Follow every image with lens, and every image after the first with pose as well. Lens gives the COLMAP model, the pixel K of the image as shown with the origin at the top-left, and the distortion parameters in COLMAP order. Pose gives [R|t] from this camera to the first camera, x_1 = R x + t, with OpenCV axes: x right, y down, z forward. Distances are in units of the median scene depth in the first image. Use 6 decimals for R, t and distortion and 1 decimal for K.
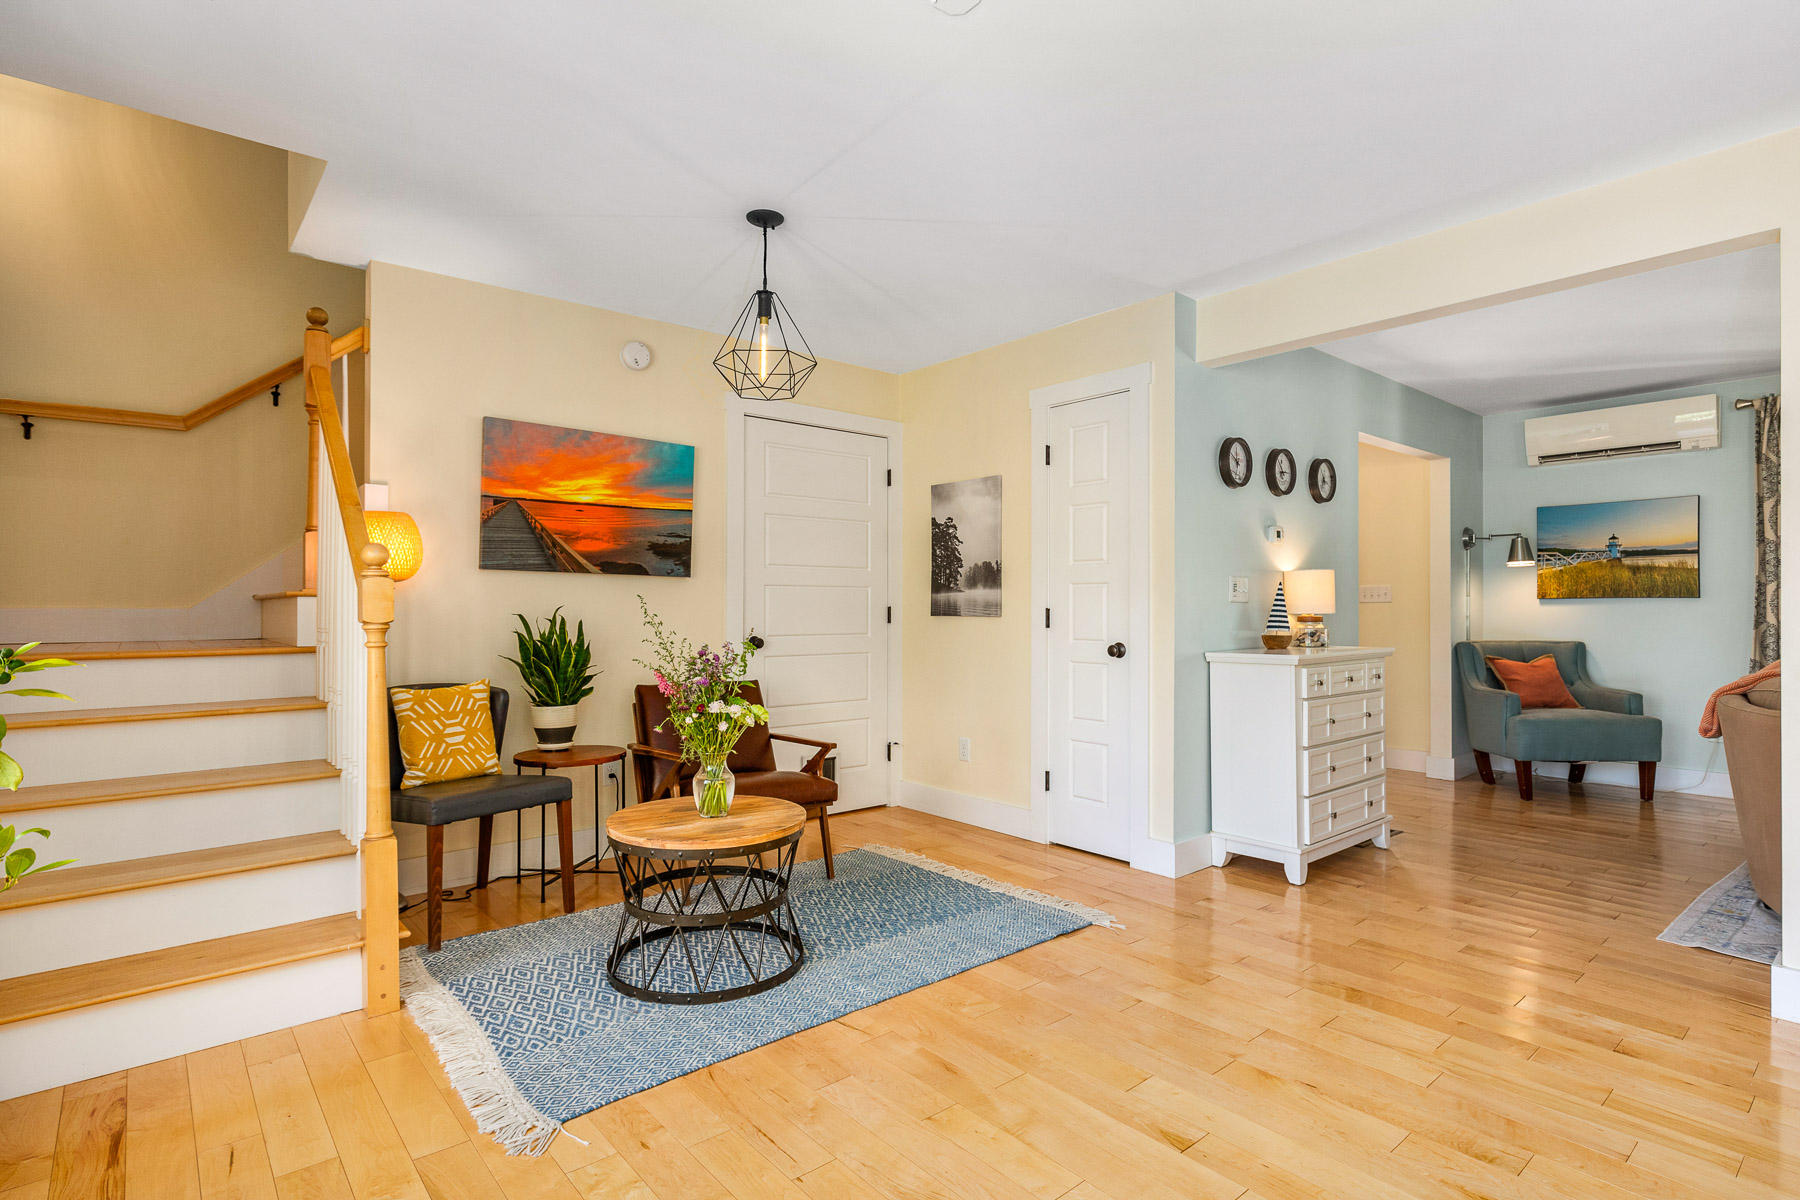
lens RADIAL K [[894.4, 0, 908.7], [0, 894.4, 597.3], [0, 0, 1]] dist [-0.004183, 0.000013]
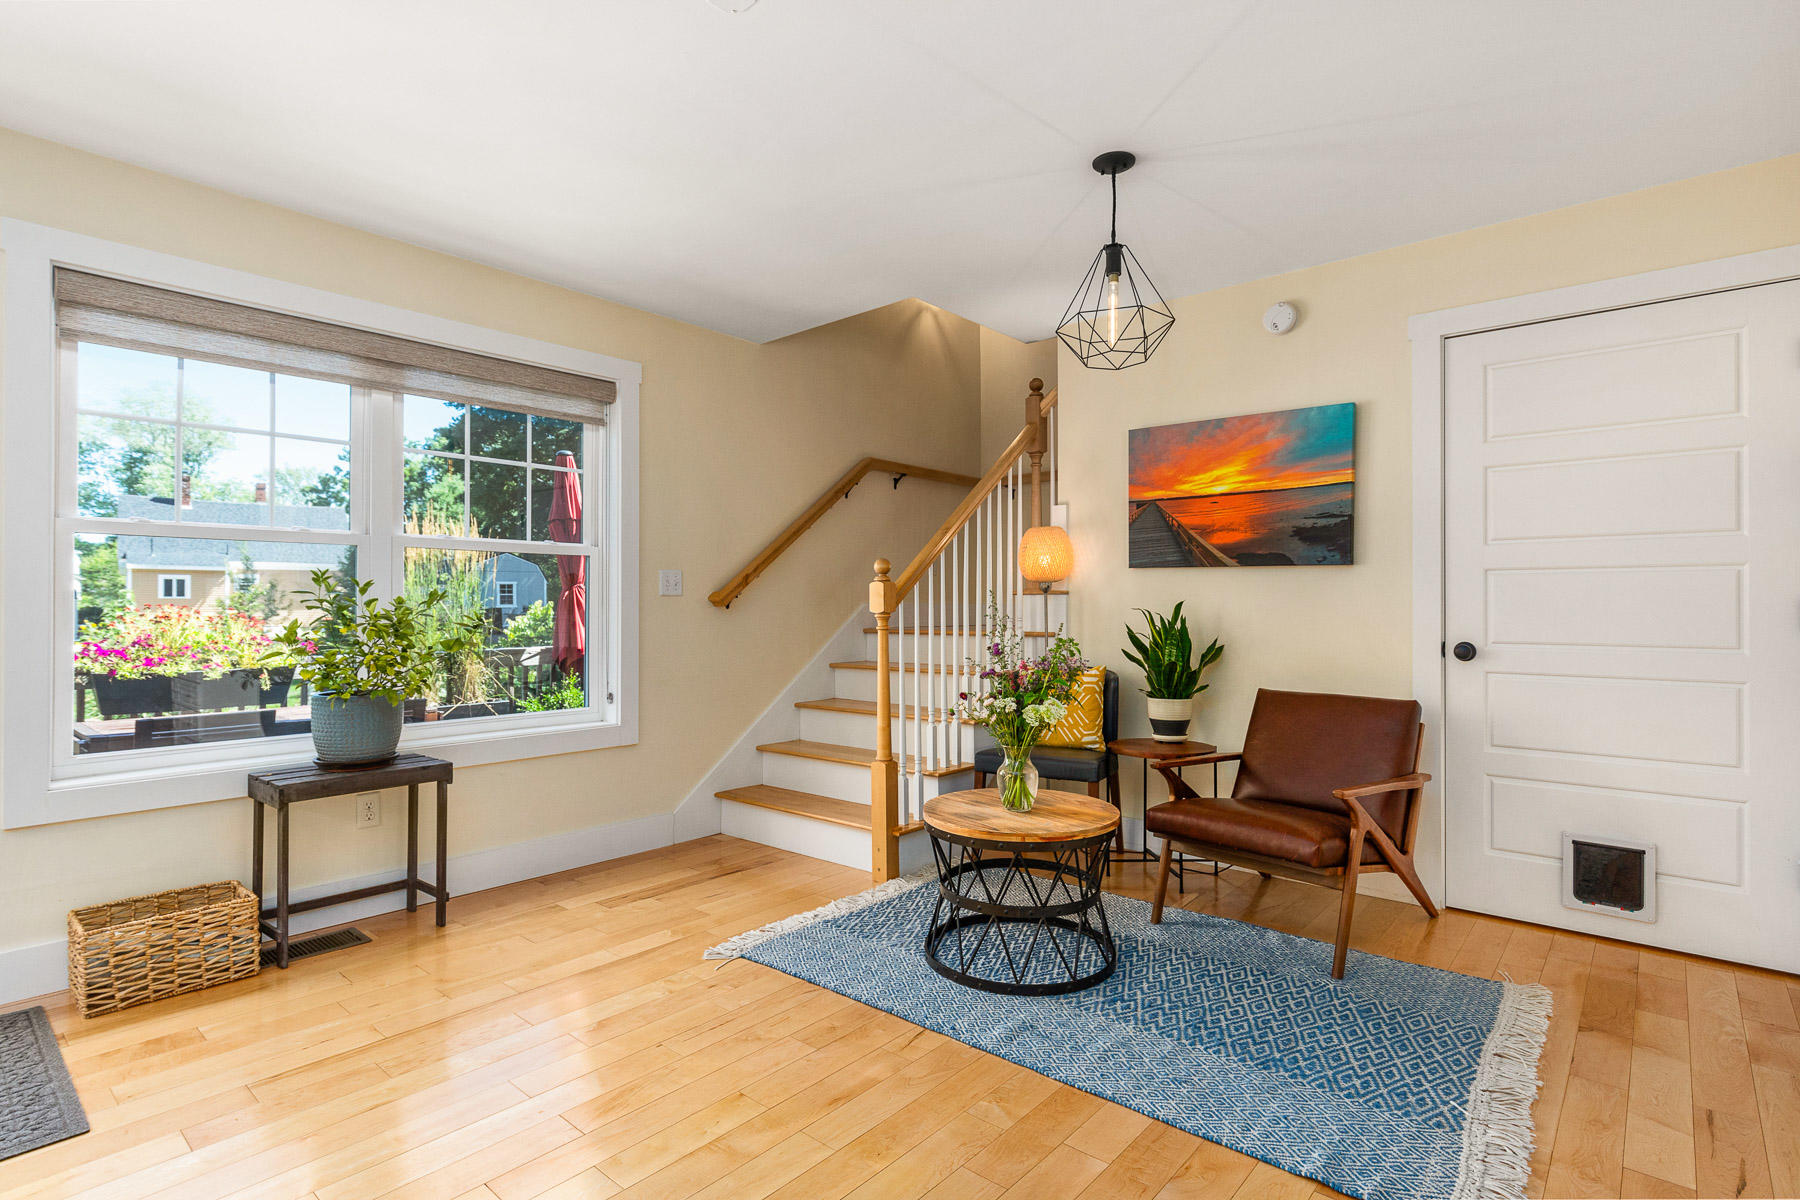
lens RADIAL K [[894.4, 0, 908.7], [0, 894.4, 597.3], [0, 0, 1]] dist [-0.004183, 0.000013]
pose [[0.153276, -0.010283, -0.988130, 0.543817], [0.009633, 0.999914, -0.008911, 0.011413], [0.988136, -0.008153, 0.153362, 0.526221]]
